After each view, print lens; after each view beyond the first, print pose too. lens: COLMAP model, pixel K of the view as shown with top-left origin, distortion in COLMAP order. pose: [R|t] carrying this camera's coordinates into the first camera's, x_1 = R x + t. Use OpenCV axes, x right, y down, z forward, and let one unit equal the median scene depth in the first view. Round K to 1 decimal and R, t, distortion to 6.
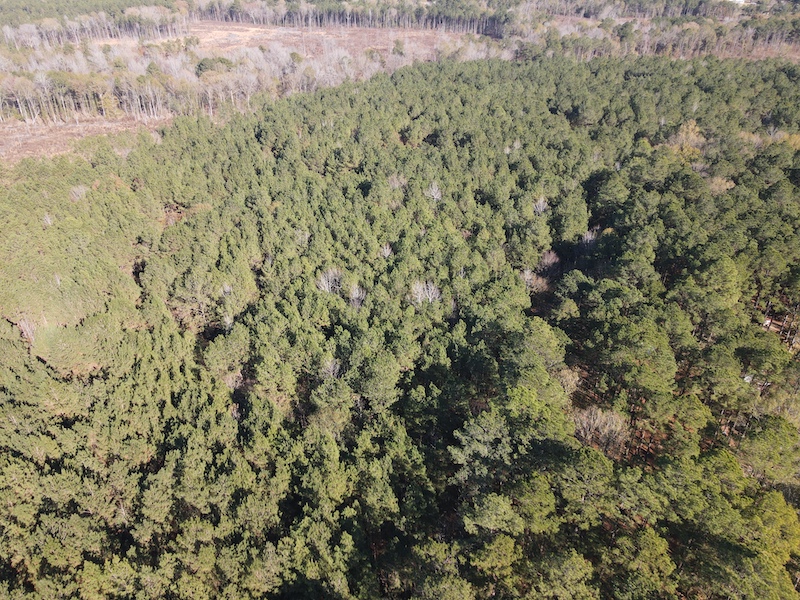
lens RADIAL K [[575.6, 0, 398.9], [0, 575.6, 298.6], [0, 0, 1]] dist [0.007259, 0.005853]
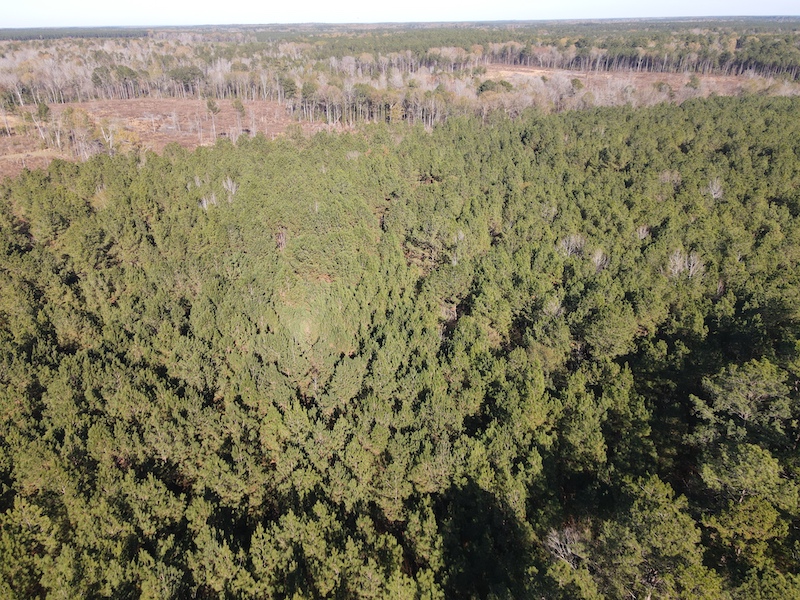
lens RADIAL K [[575.6, 0, 400.8], [0, 575.6, 301.2], [0, 0, 1]] dist [0.007259, 0.005853]
pose [[0.902398, 0.192524, -0.385502, 0.004254], [-0.217894, 0.975707, -0.022774, 0.113475], [0.371752, 0.104550, 0.922426, 0.066341]]
